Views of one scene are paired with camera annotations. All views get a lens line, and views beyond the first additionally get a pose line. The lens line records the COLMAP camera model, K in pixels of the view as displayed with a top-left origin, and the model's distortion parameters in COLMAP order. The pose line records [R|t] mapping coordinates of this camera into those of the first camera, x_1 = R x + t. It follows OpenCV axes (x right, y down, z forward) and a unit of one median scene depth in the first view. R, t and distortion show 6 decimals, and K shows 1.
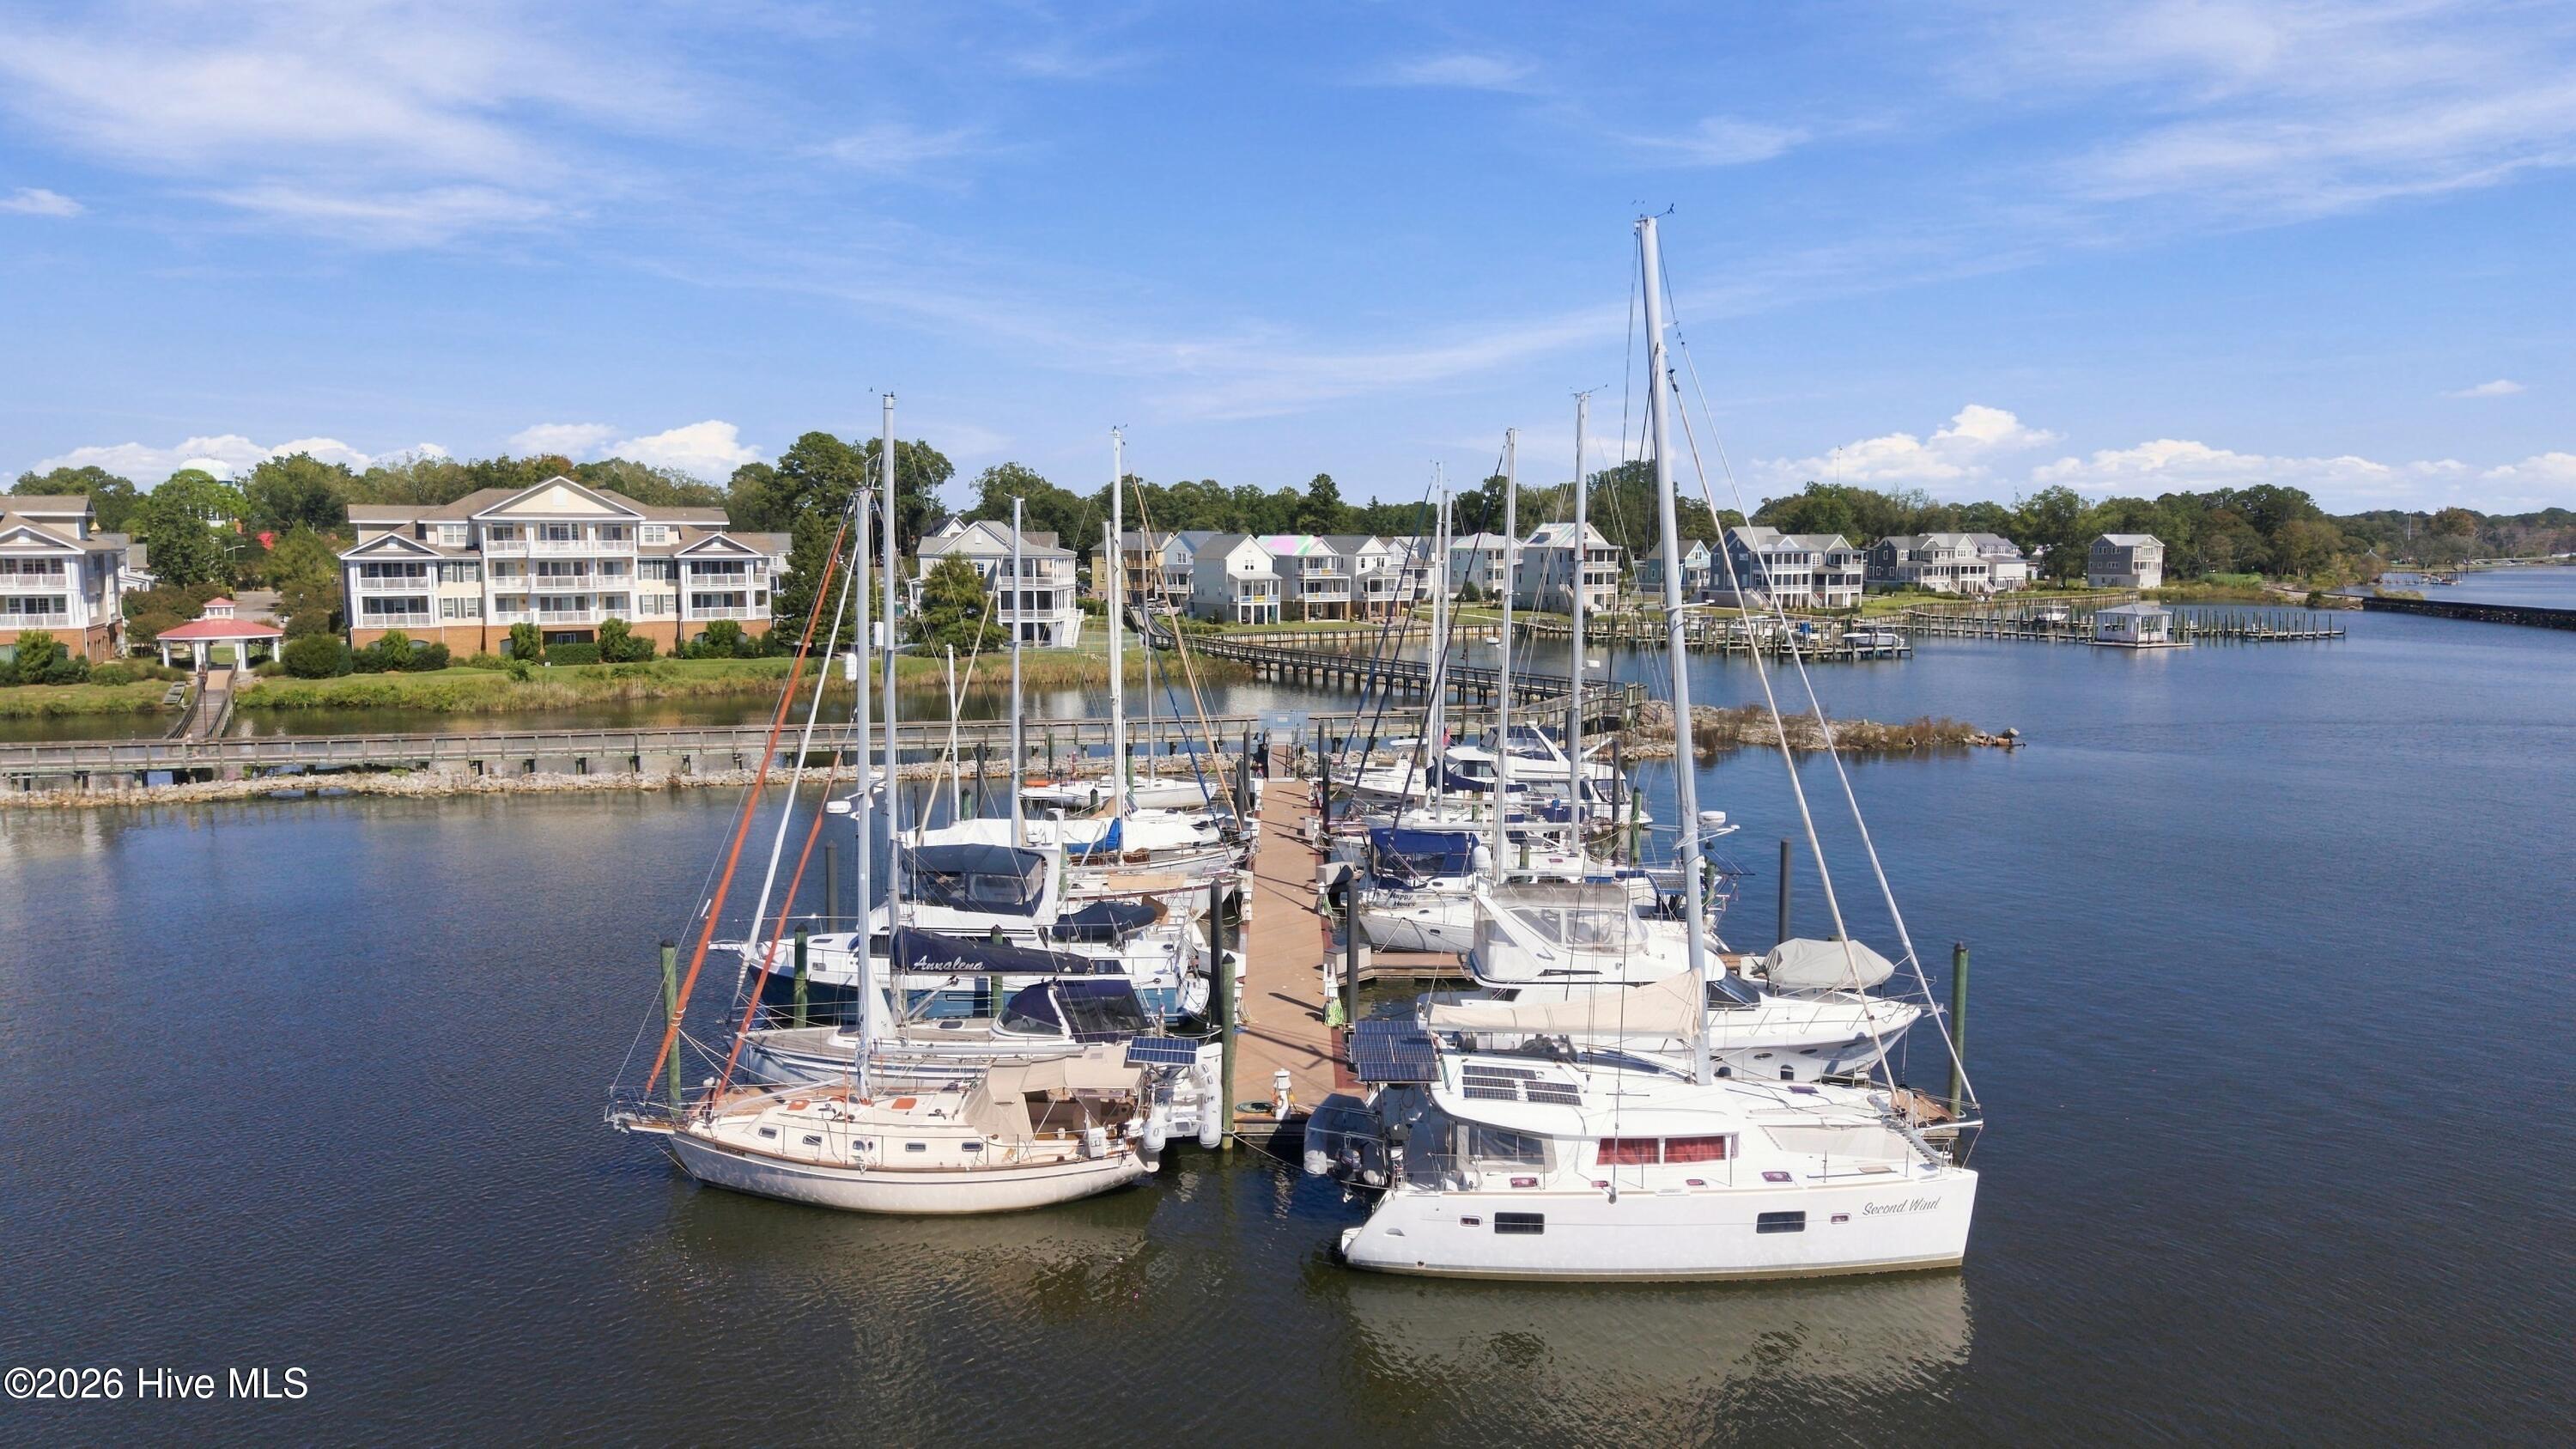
lens RADIAL K [[1696.3, 0, 1302.7], [0, 1696.3, 730.8], [0, 0, 1]] dist [0.034630, -0.036852]
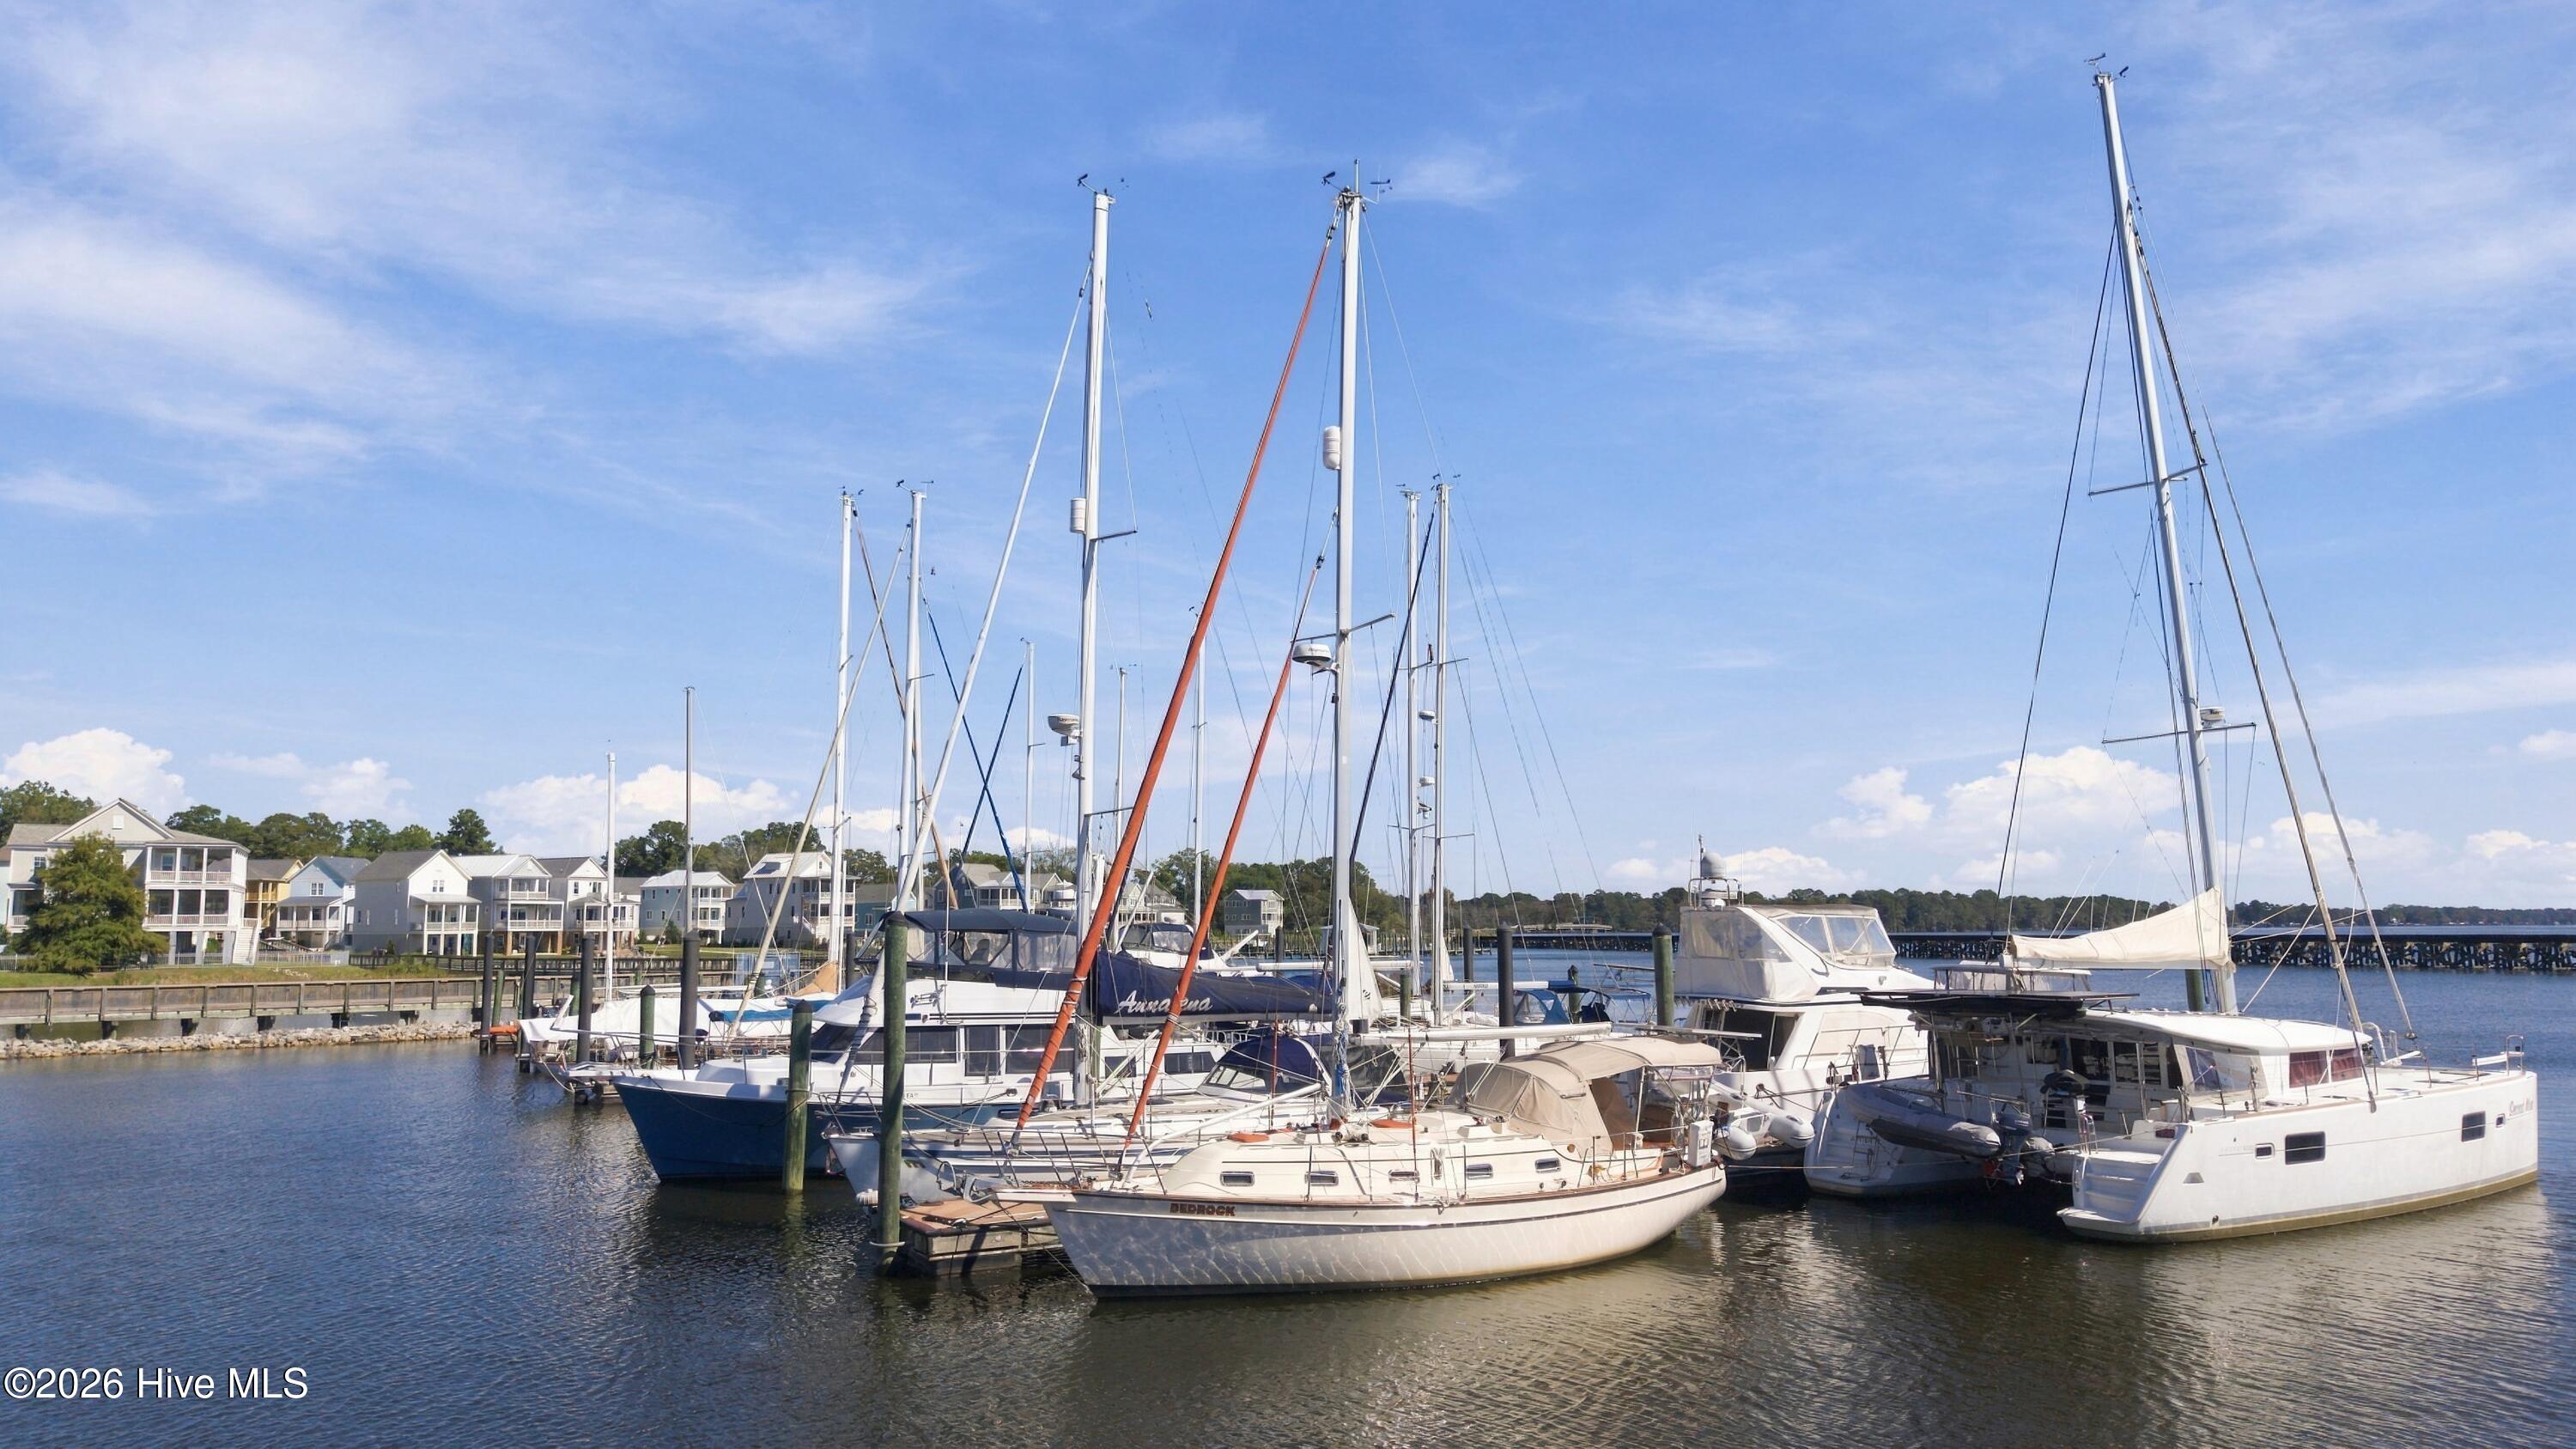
lens RADIAL K [[1696.3, 0, 1283.0], [0, 1696.3, 728.5], [0, 0, 1]] dist [0.034630, -0.036852]
pose [[0.868978, 0.053583, 0.491941, -0.086692], [0.060279, 0.975256, -0.212704, 0.030269], [-0.491165, 0.214489, 0.844246, 0.065723]]
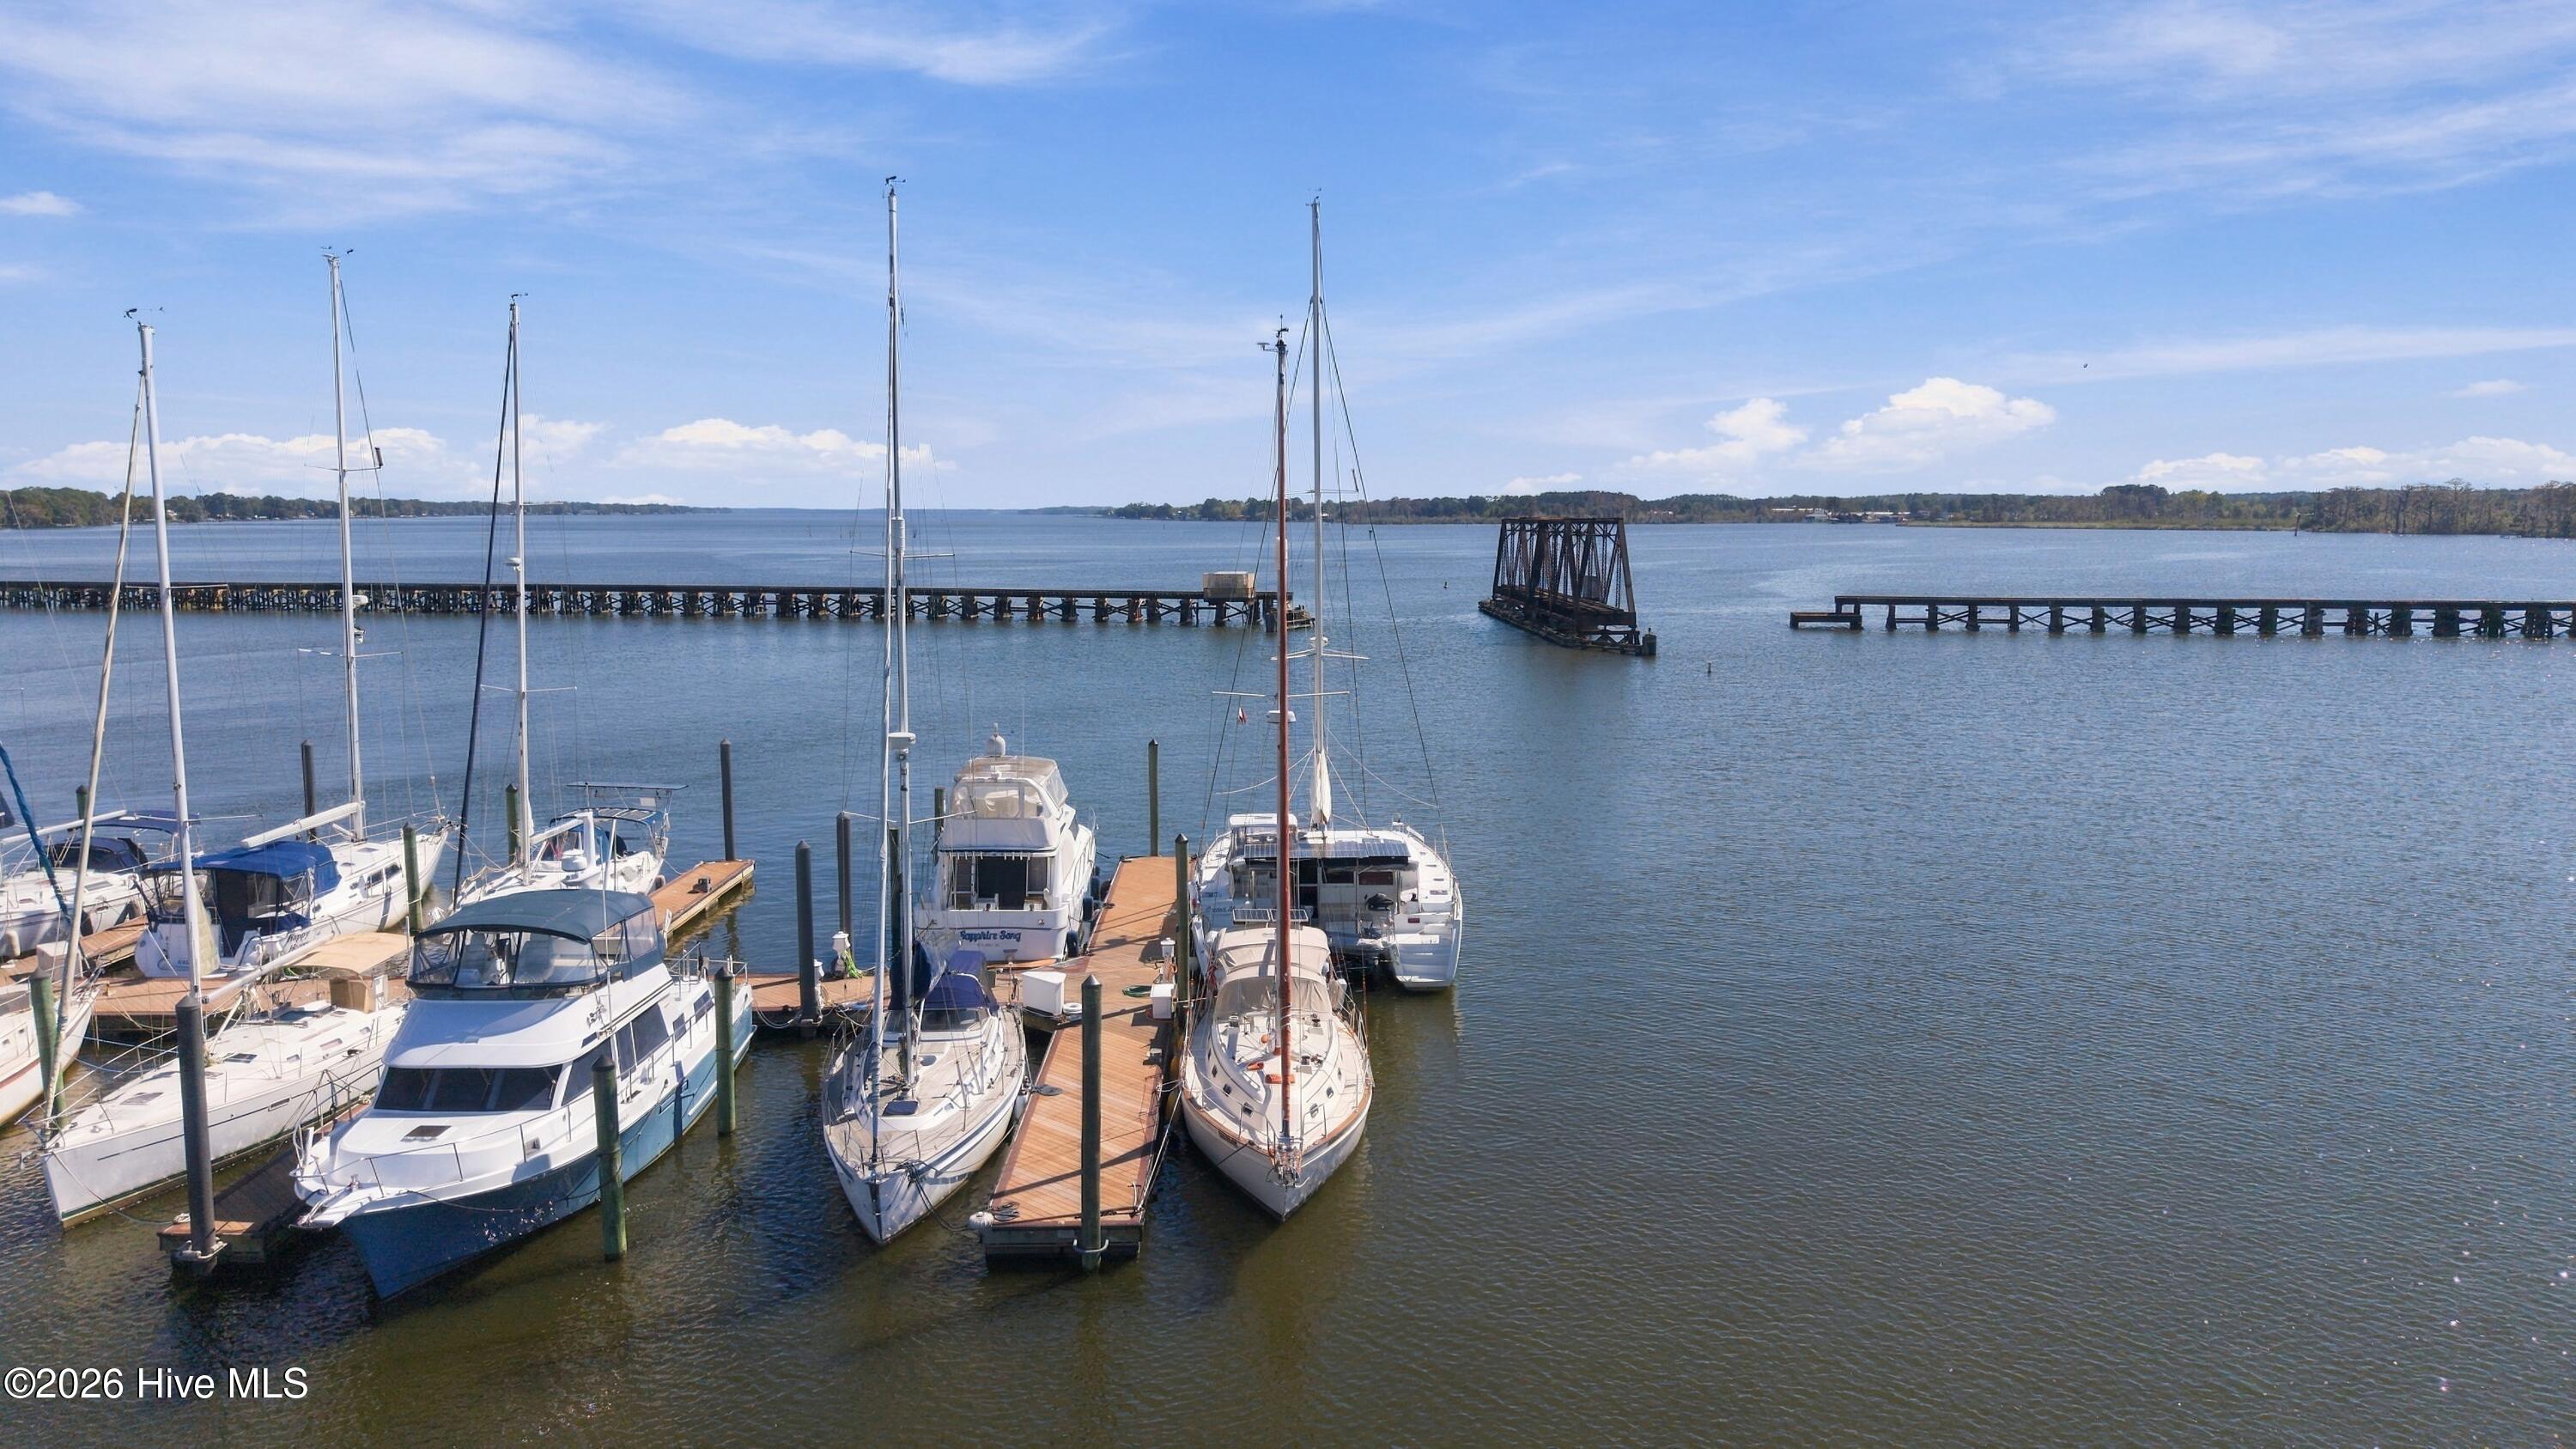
lens RADIAL K [[1696.3, 0, 1285.4], [0, 1696.3, 702.4], [0, 0, 1]] dist [0.034630, -0.036852]
pose [[-0.022562, -0.107875, 0.993908, -0.163161], [0.109631, 0.987899, 0.109712, -0.008245], [-0.993716, 0.111438, -0.010463, 0.143872]]
